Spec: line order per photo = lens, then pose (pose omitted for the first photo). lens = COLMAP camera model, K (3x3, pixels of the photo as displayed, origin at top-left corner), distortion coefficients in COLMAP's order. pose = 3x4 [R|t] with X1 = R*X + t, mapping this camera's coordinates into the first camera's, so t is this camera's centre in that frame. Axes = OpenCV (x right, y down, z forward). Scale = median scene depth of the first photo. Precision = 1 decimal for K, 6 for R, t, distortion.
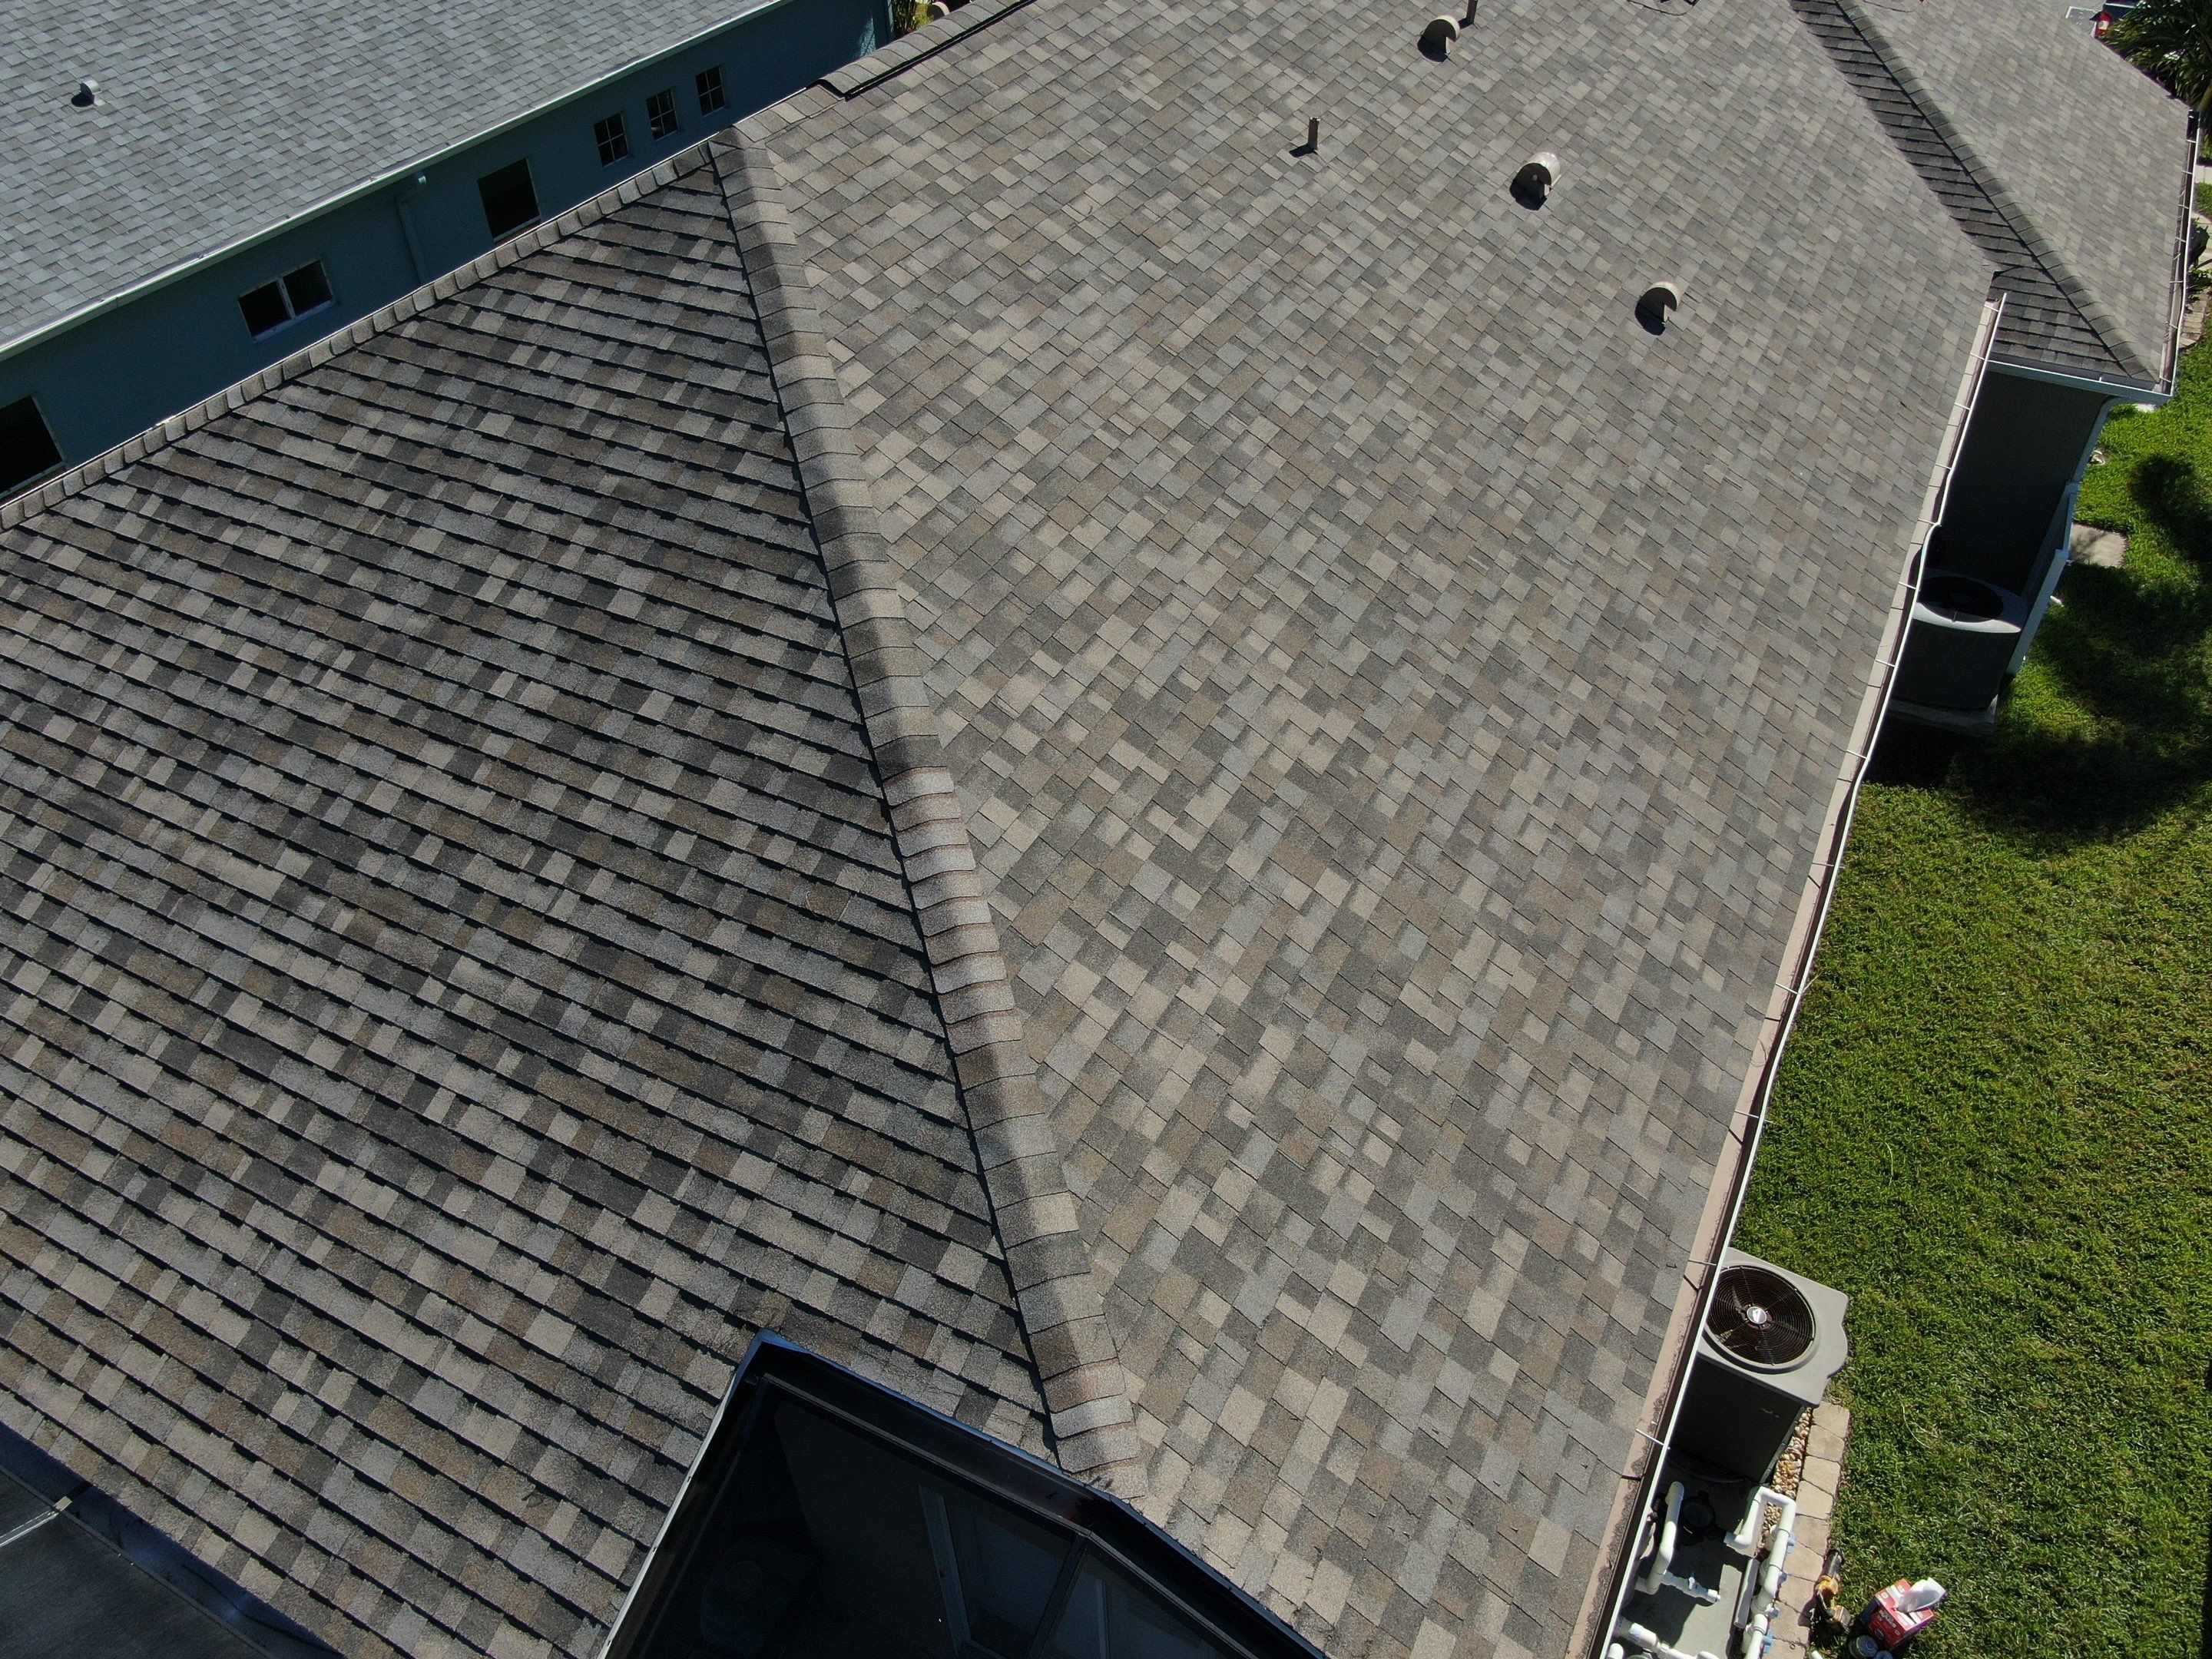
lens RADIAL K [[1648.7, 0, 1109.7], [0, 1648.7, 837.2], [0, 0, 1]] dist [-0.024458, 0.010556]
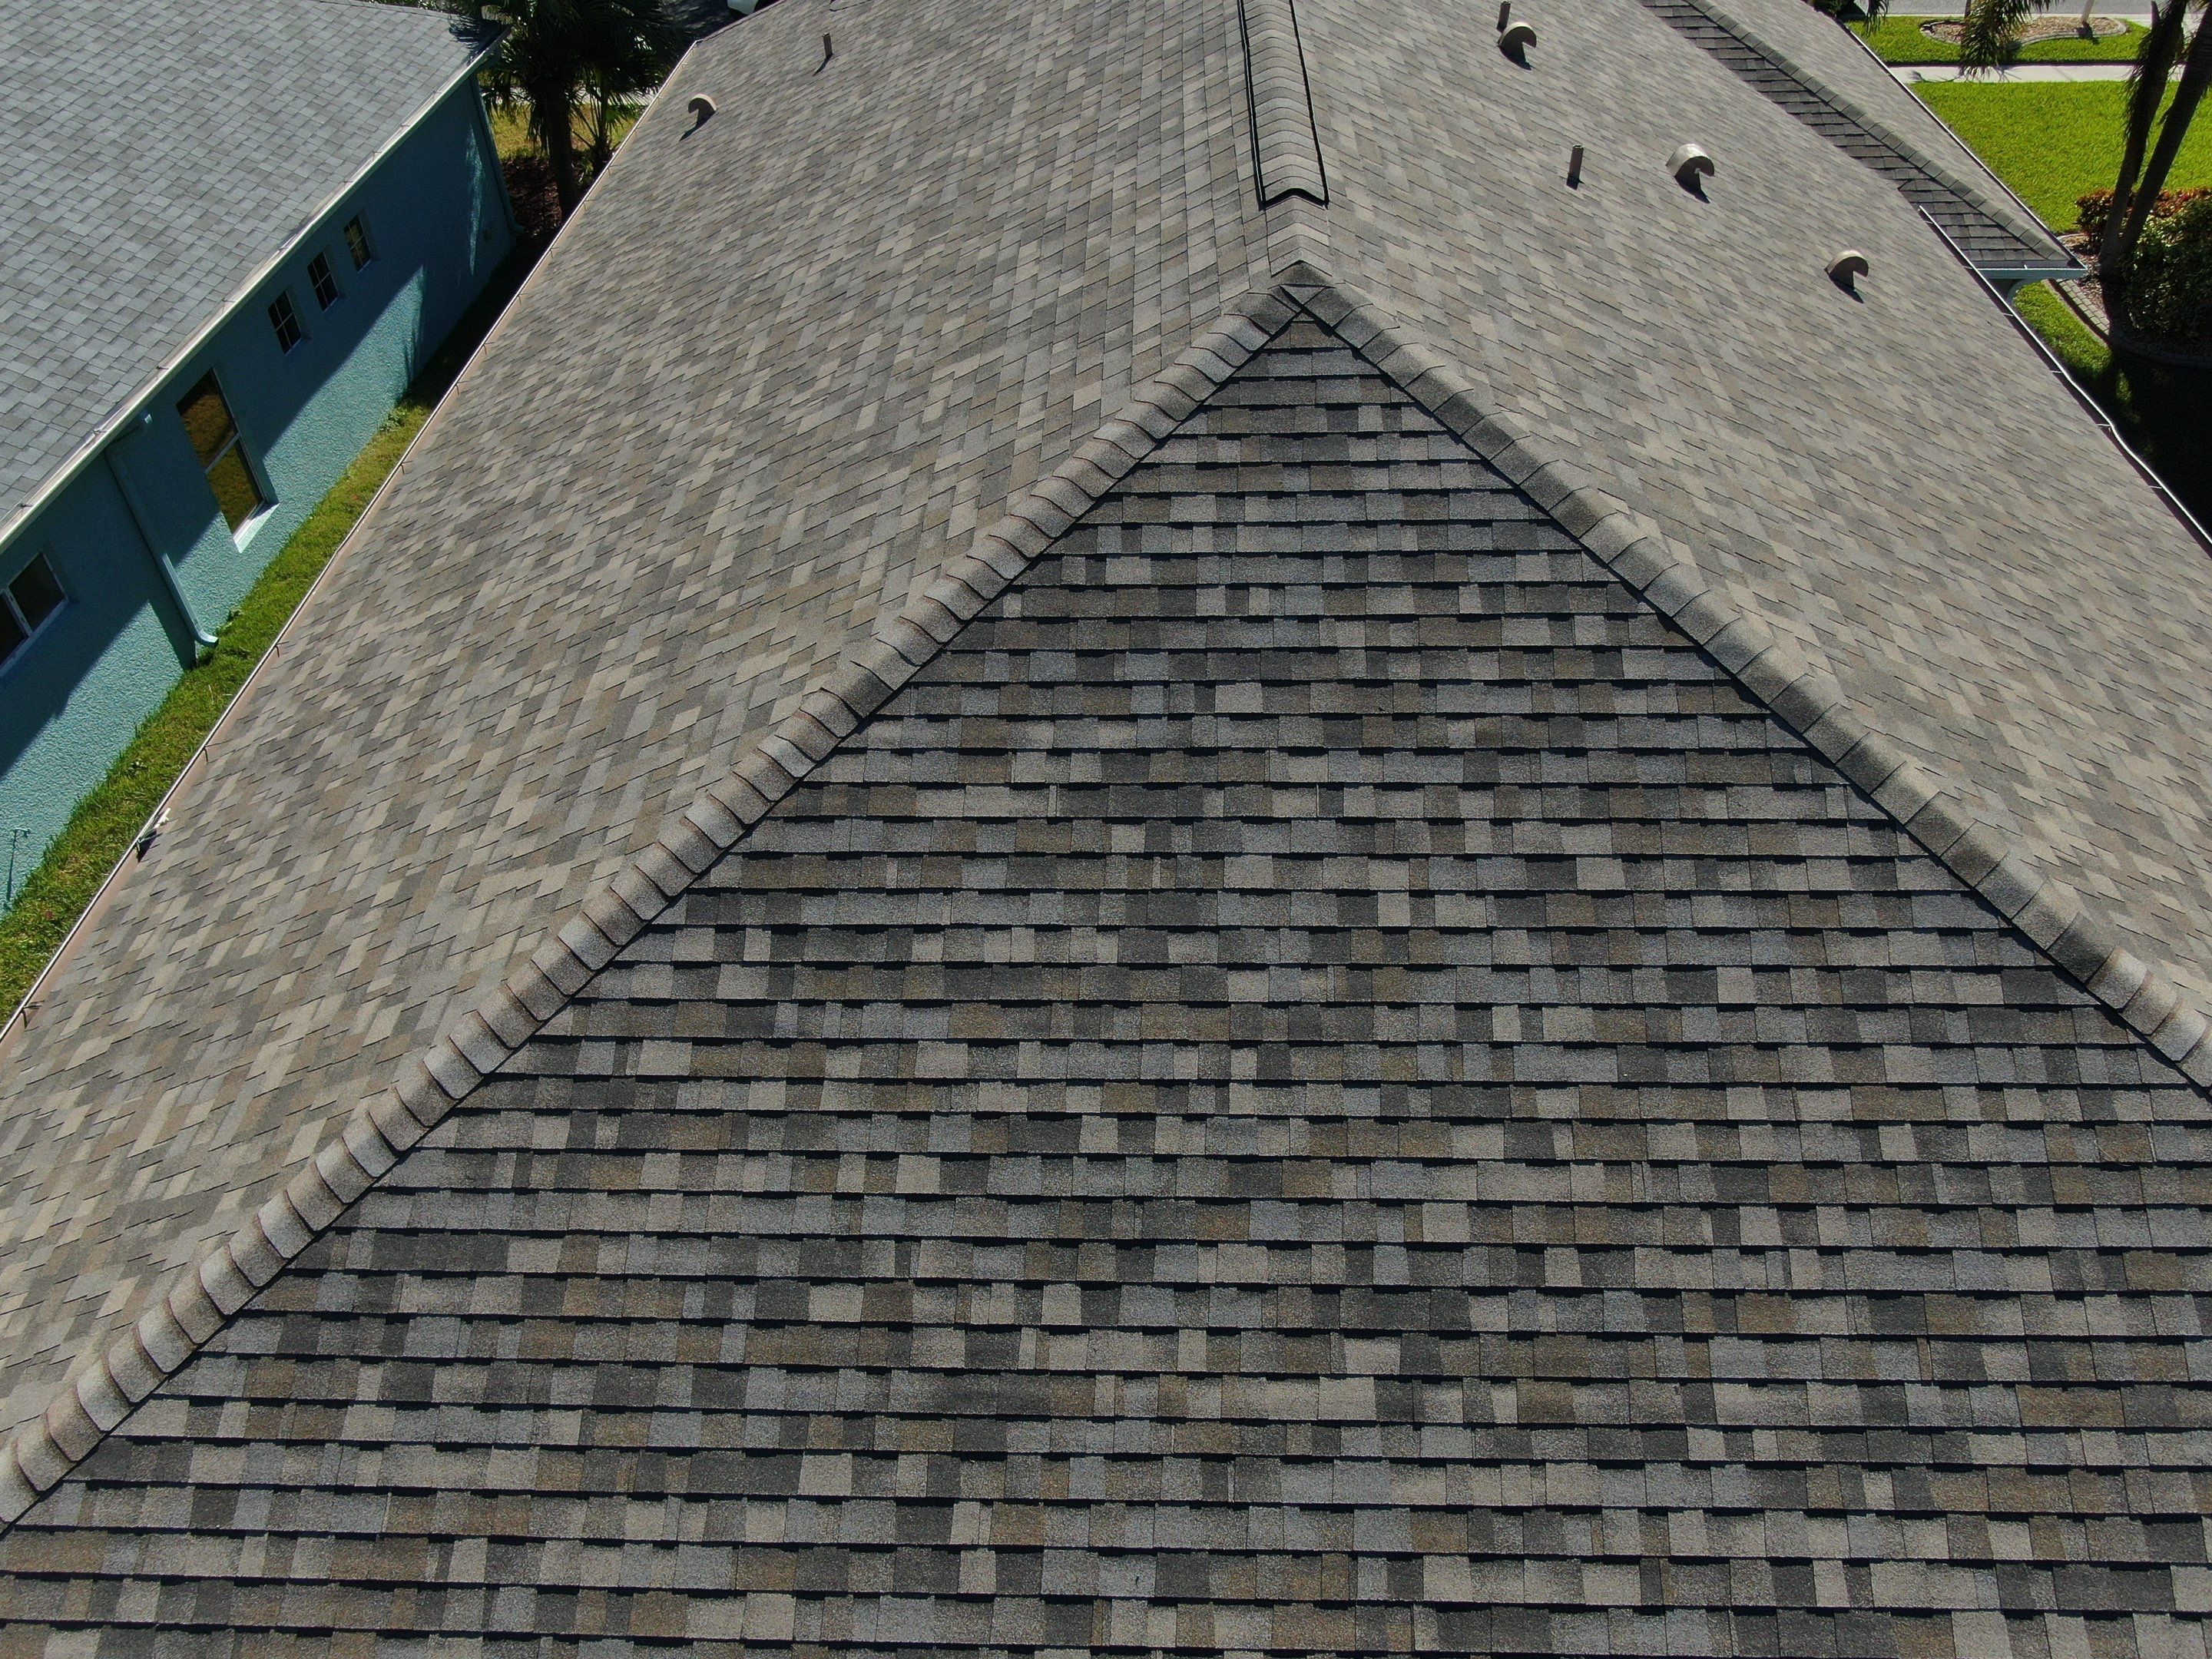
lens RADIAL K [[1648.7, 0, 1106.5], [0, 1648.7, 835.5], [0, 0, 1]] dist [-0.024458, 0.010556]
pose [[0.898140, -0.295552, 0.325565, -0.723404], [0.299173, 0.953355, 0.040137, -0.250335], [-0.322242, 0.061352, 0.944667, 0.320437]]
